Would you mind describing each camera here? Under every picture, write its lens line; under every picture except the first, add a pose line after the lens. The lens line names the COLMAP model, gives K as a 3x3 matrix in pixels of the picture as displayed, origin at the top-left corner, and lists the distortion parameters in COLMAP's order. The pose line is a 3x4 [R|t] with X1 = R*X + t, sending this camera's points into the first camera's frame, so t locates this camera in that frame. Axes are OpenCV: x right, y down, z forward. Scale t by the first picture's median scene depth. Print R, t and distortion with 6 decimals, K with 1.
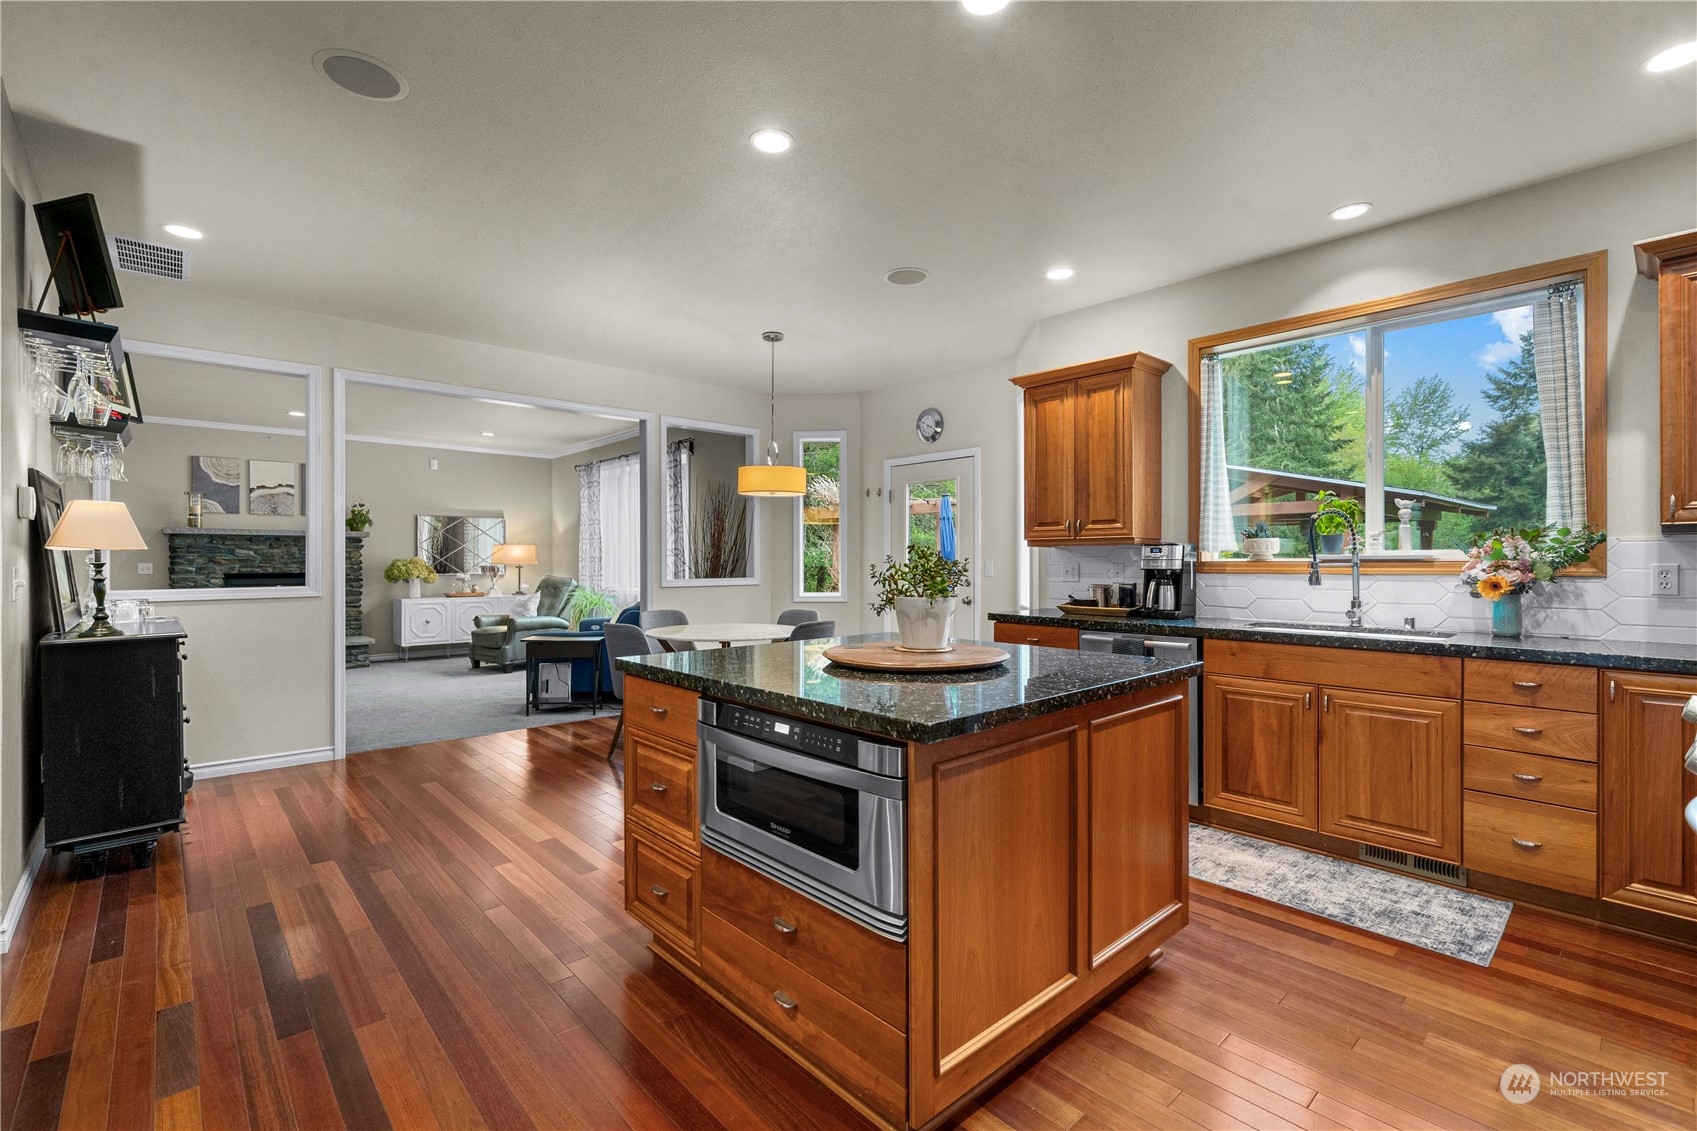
lens RADIAL K [[753.1, 0, 844.1], [0, 753.1, 563.4], [0, 0, 1]] dist [0.001396, 0.000786]
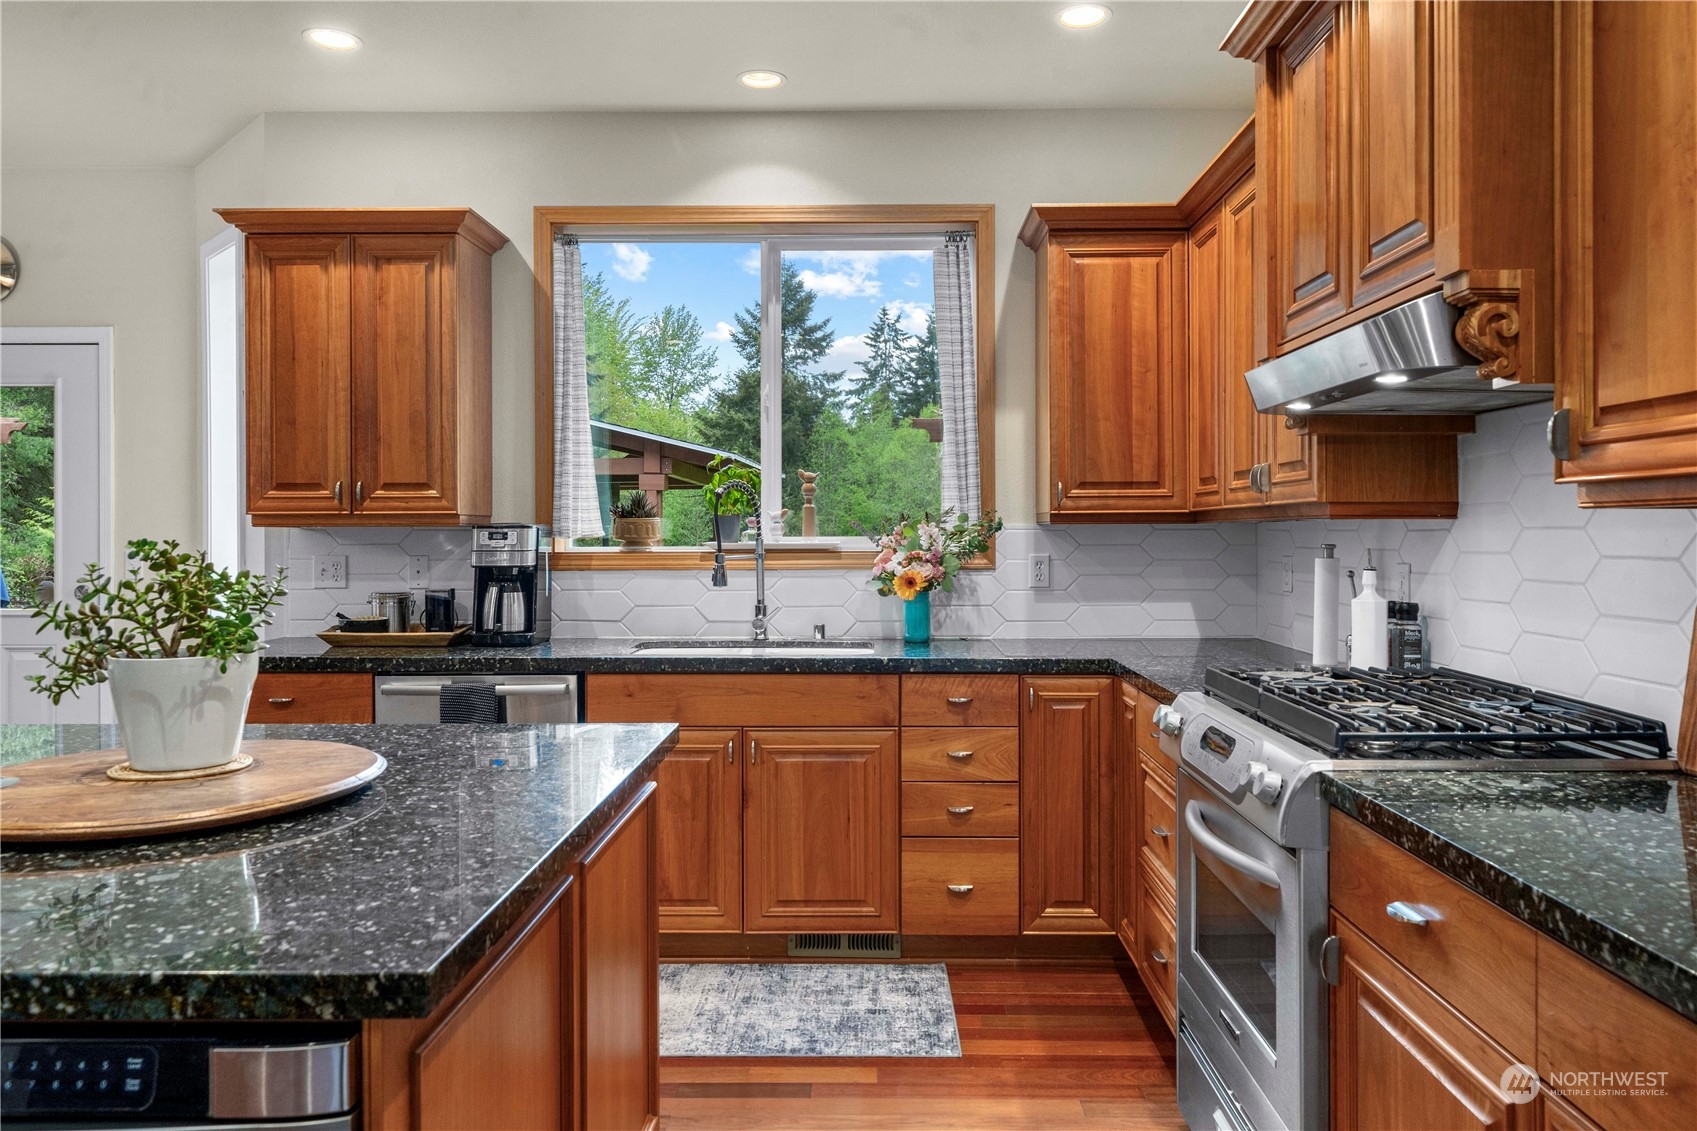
lens RADIAL K [[1162.9, 0, 869.6], [0, 1162.9, 533.7], [0, 0, 1]] dist [0.008288, -0.008138]
pose [[0.677695, -0.000911, 0.735342, -0.079343], [0.003967, 0.999989, -0.002418, -0.015320], [-0.735332, 0.004556, 0.677692, 0.124690]]
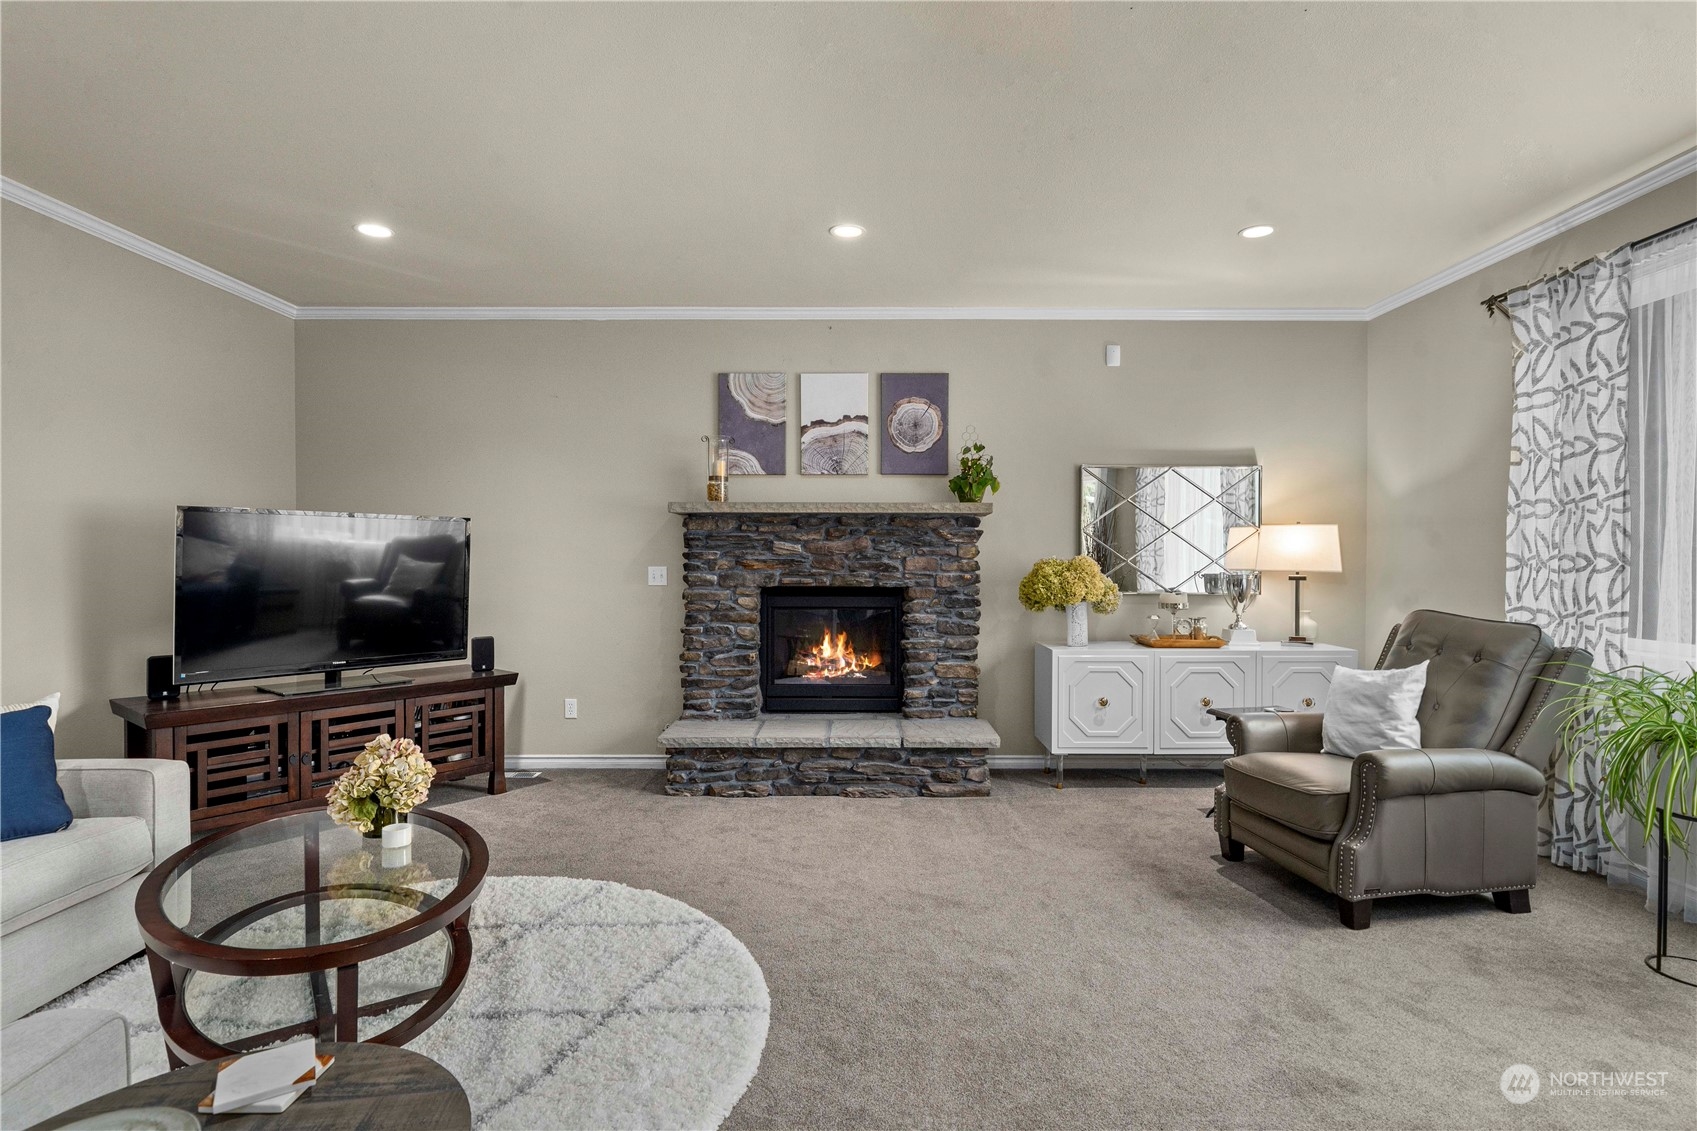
lens RADIAL K [[840.6, 0, 851.4], [0, 840.6, 560.1], [0, 0, 1]] dist [-0.003681, -0.000350]
pose [[0.732500, 0.006343, -0.680737, -0.751773], [-0.004275, 0.999980, 0.004718, -0.017240], [0.680754, -0.000546, 0.732512, 1.240521]]
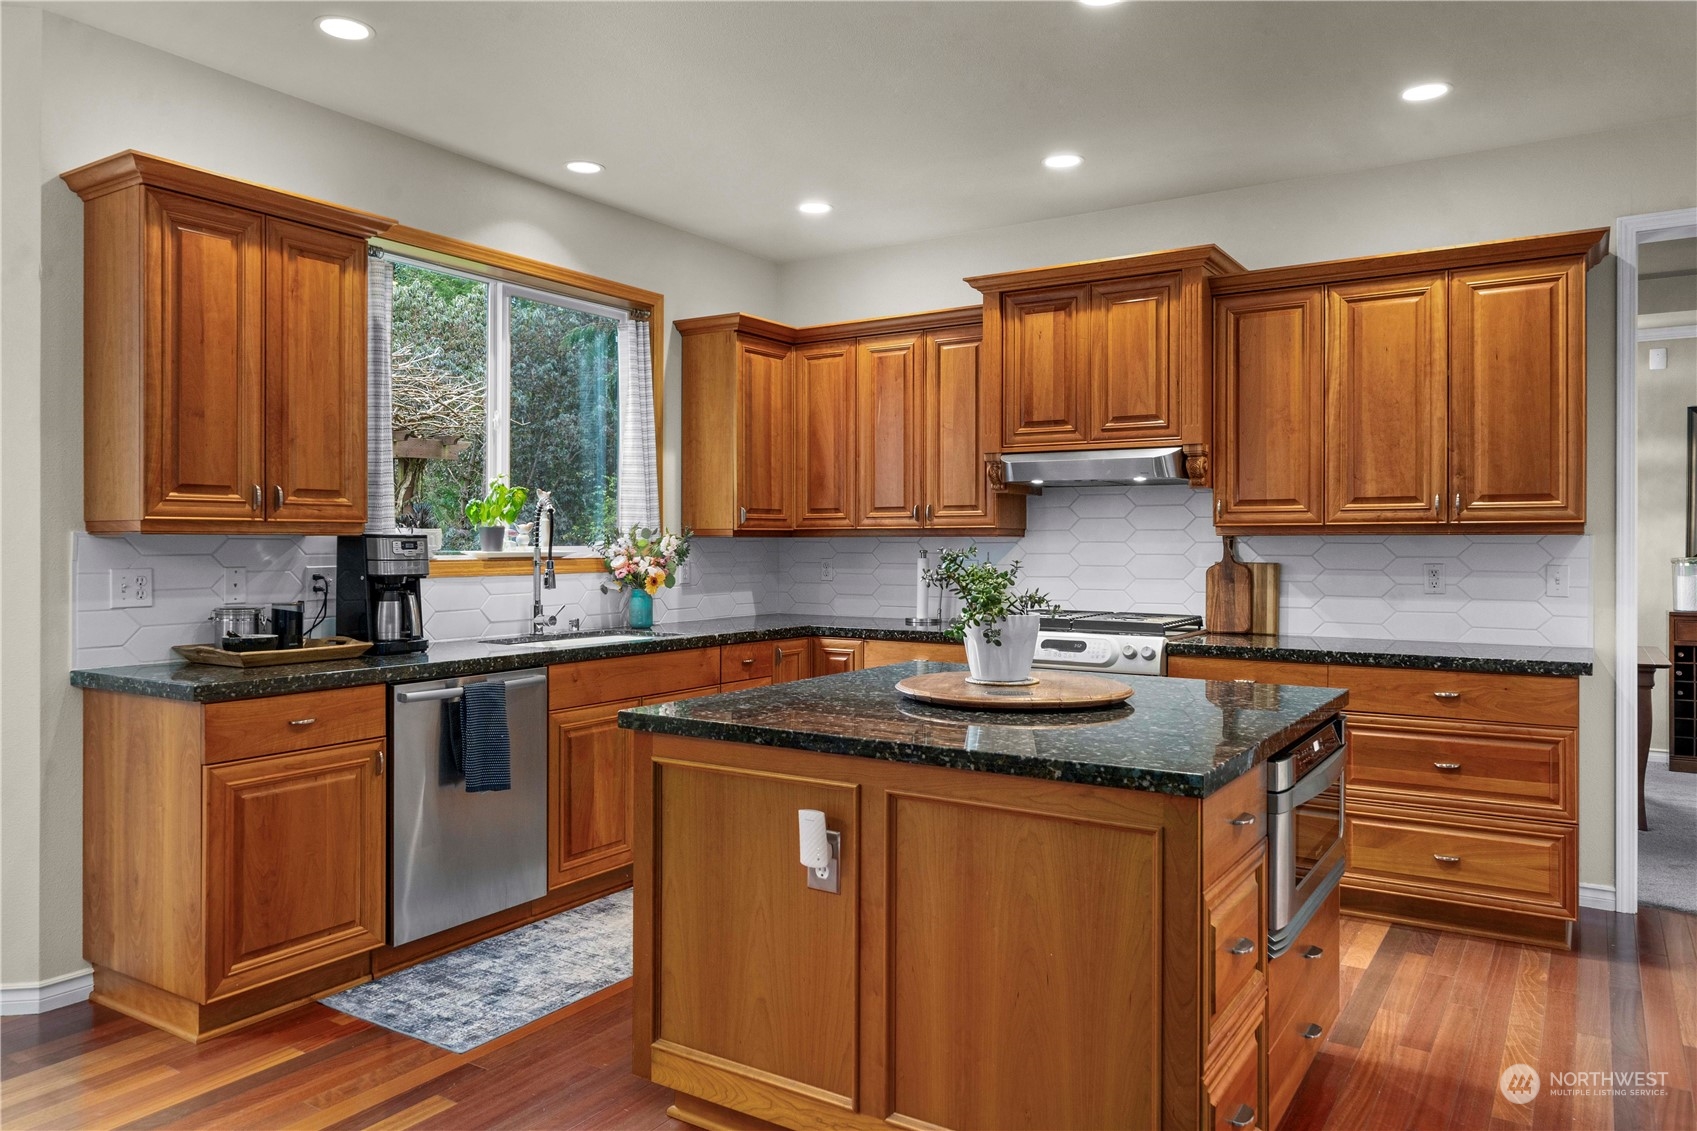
lens RADIAL K [[1162.9, 0, 837.0], [0, 1162.9, 541.7], [0, 0, 1]] dist [0.008288, -0.008138]
pose [[-0.254755, 0.001787, 0.967004, -0.606165], [0.003223, 0.999994, -0.000999, -0.017852], [-0.967000, 0.002862, -0.254760, 0.875233]]
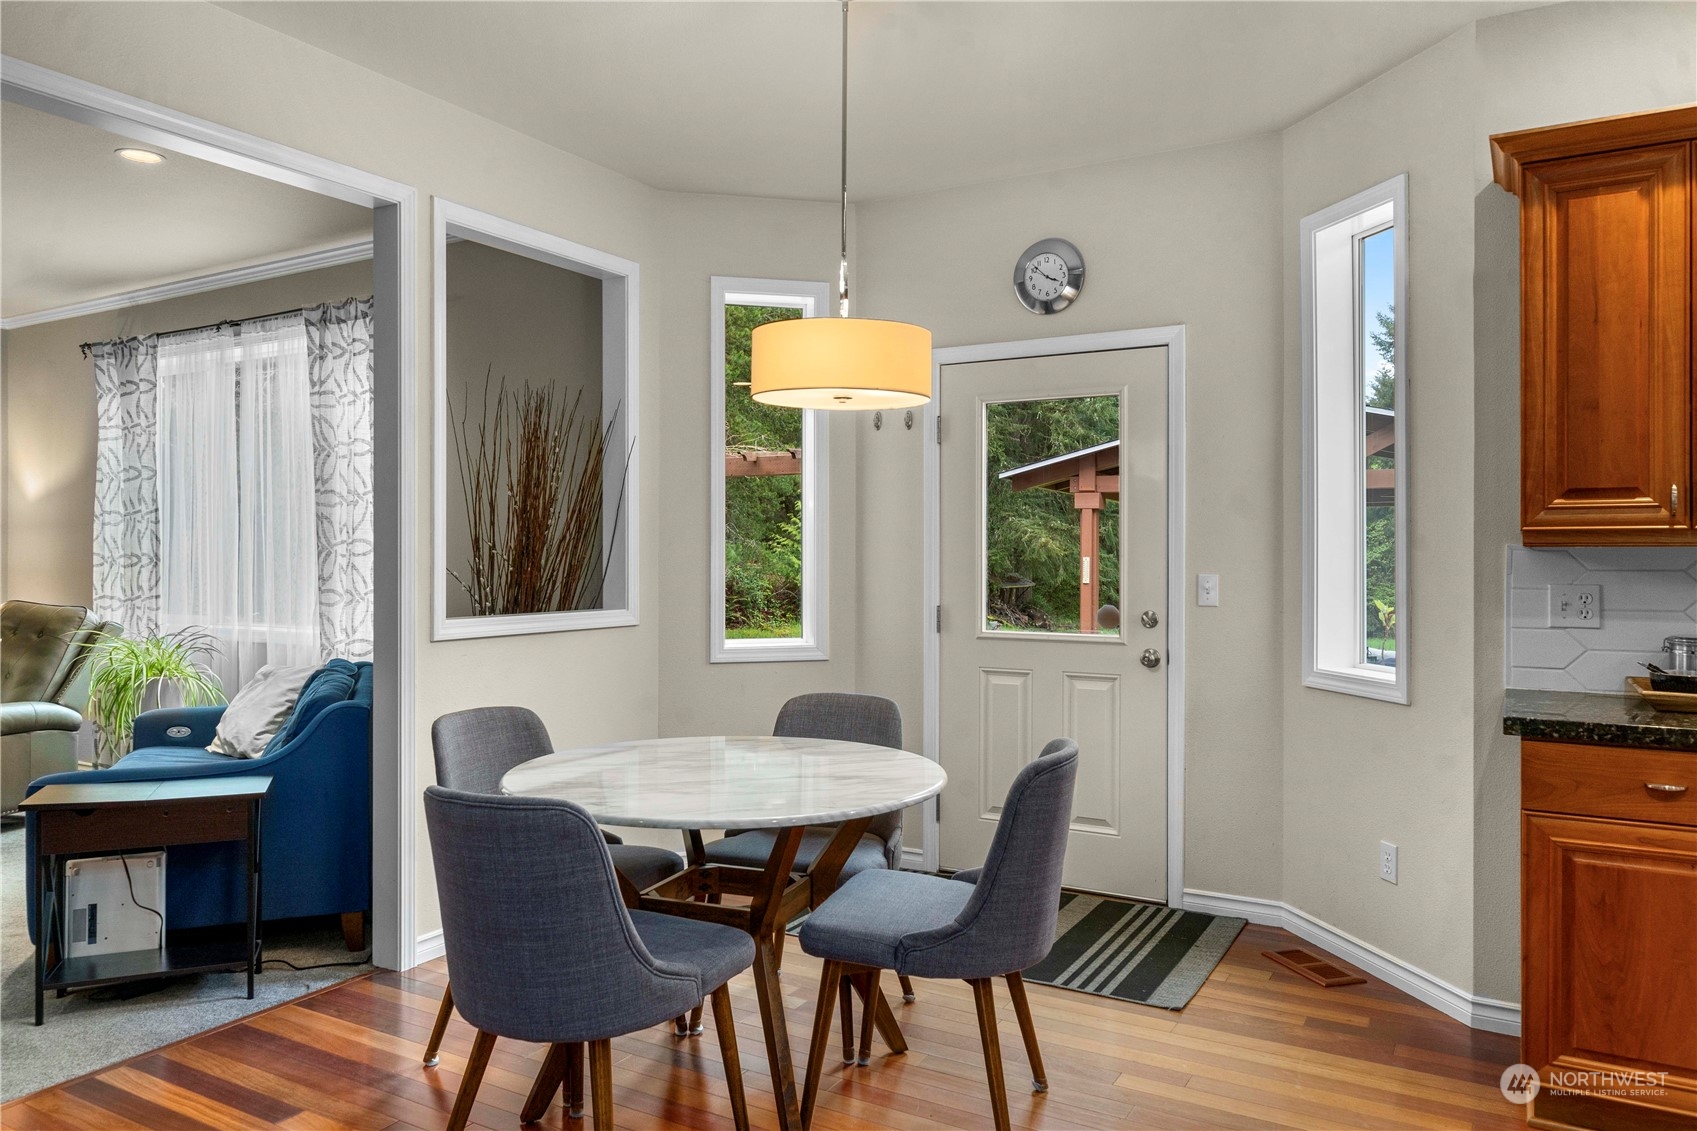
lens RADIAL K [[1162.9, 0, 844.4], [0, 1162.9, 552.2], [0, 0, 1]] dist [0.008288, -0.008138]
pose [[0.954072, 0.002996, 0.299564, -0.342338], [-0.001445, 0.999984, -0.005398, -0.017199], [-0.299575, 0.004717, 0.954061, 0.567234]]
